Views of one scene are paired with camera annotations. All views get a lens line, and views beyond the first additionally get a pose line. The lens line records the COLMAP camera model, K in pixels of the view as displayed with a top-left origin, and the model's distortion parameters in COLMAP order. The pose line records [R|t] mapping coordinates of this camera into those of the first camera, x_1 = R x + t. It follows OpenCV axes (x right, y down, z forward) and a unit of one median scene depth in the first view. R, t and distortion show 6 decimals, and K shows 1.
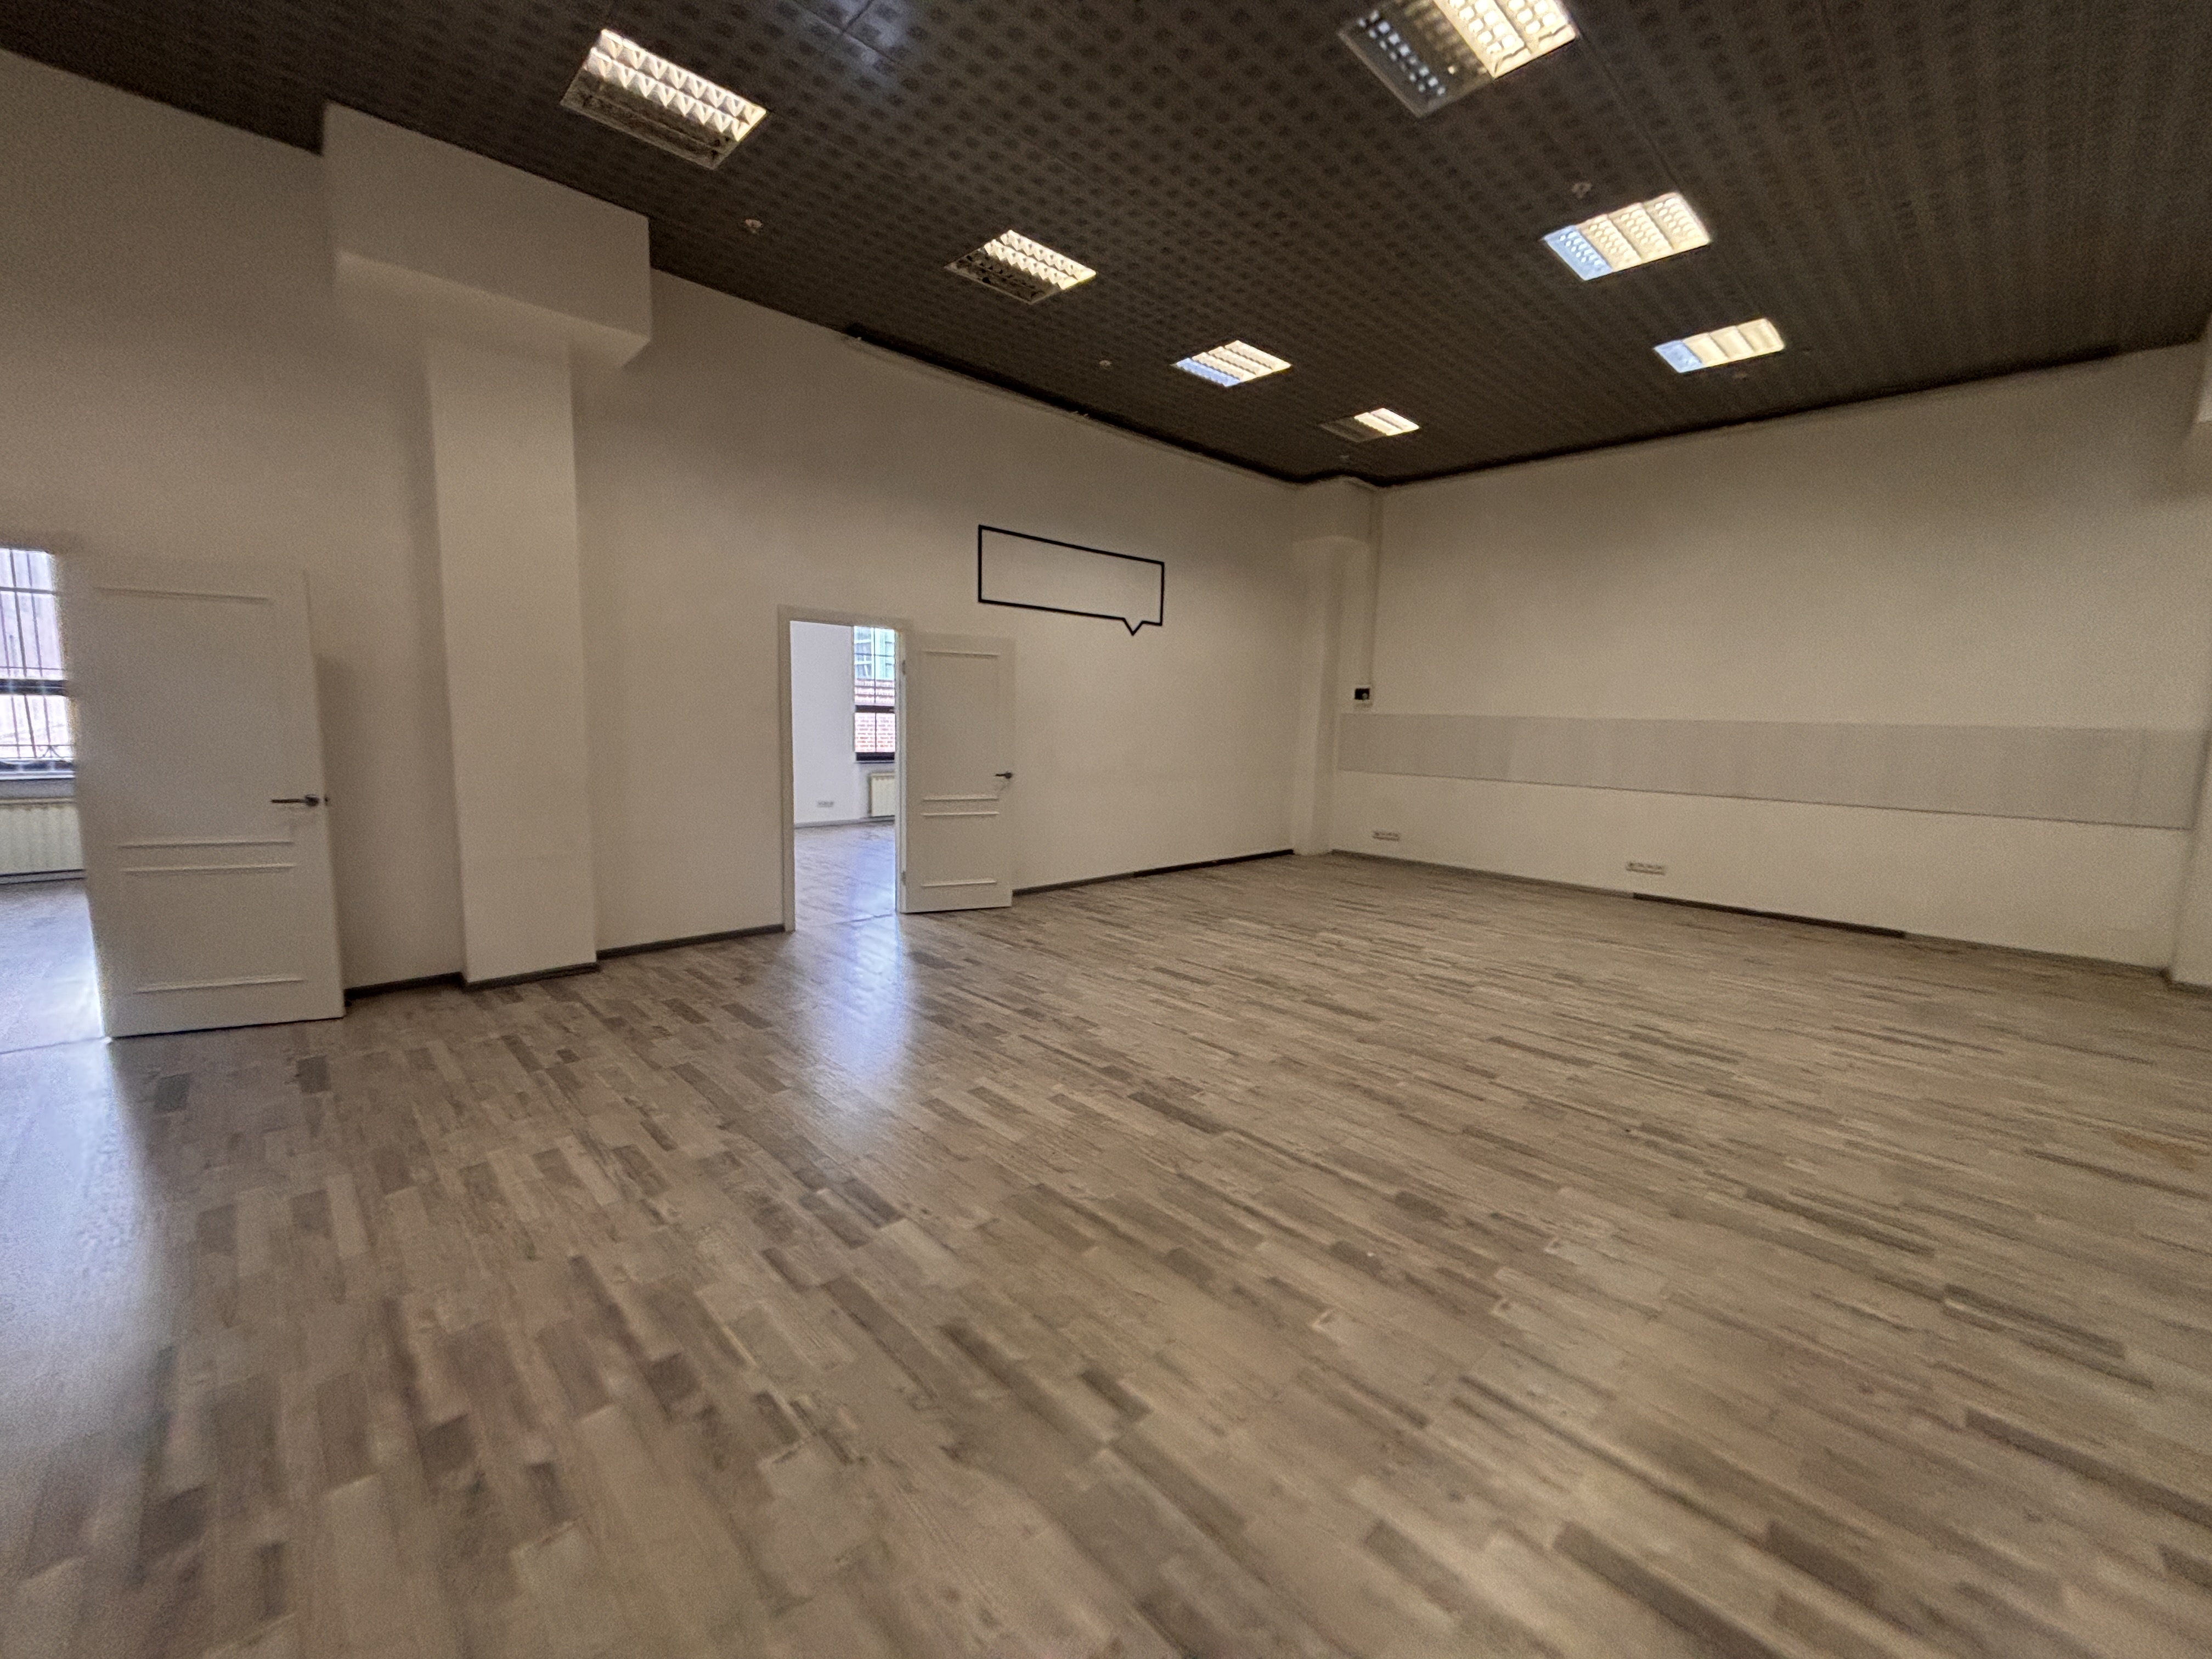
lens RADIAL K [[892.0, 0, 1108.3], [0, 892.0, 843.0], [0, 0, 1]] dist [0.024411, -0.033365]
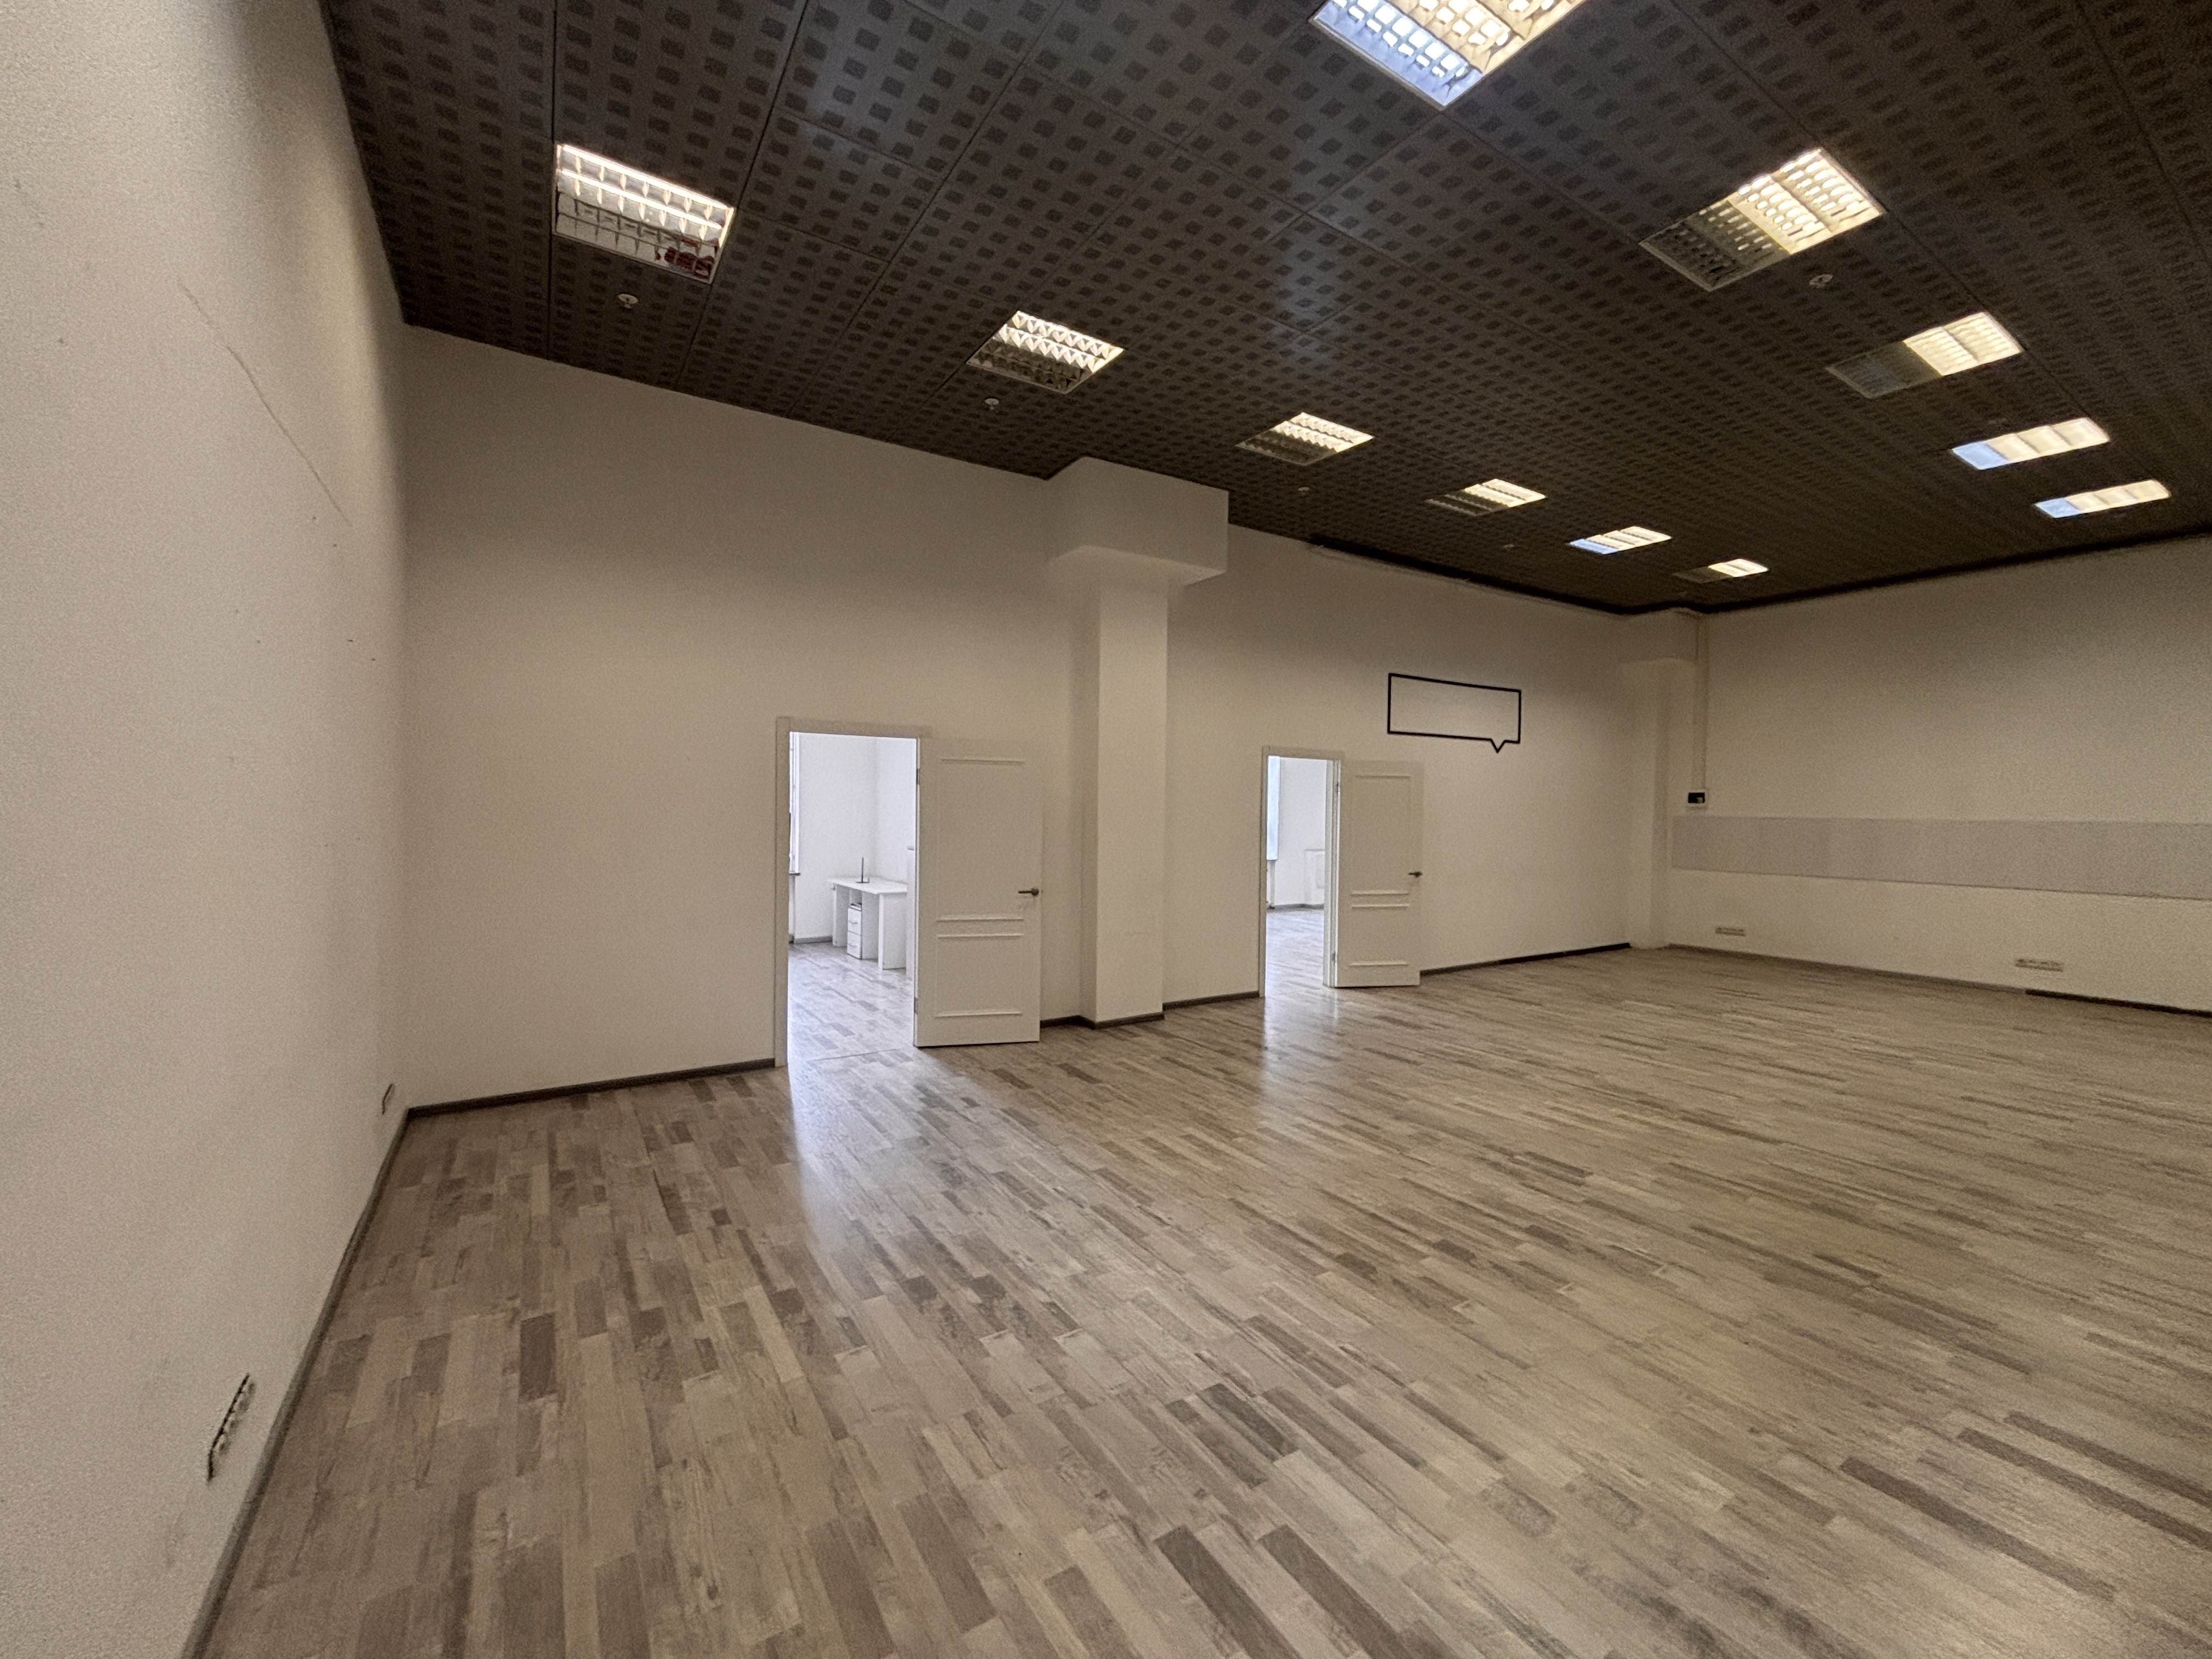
lens RADIAL K [[887.5, 0, 1106.1], [0, 887.5, 828.4], [0, 0, 1]] dist [-0.001449, -0.004107]
pose [[0.978233, -0.012677, -0.207122, -0.309297], [-0.013961, 0.991850, -0.126647, 0.023419], [0.207039, 0.126782, 0.970083, -0.283641]]
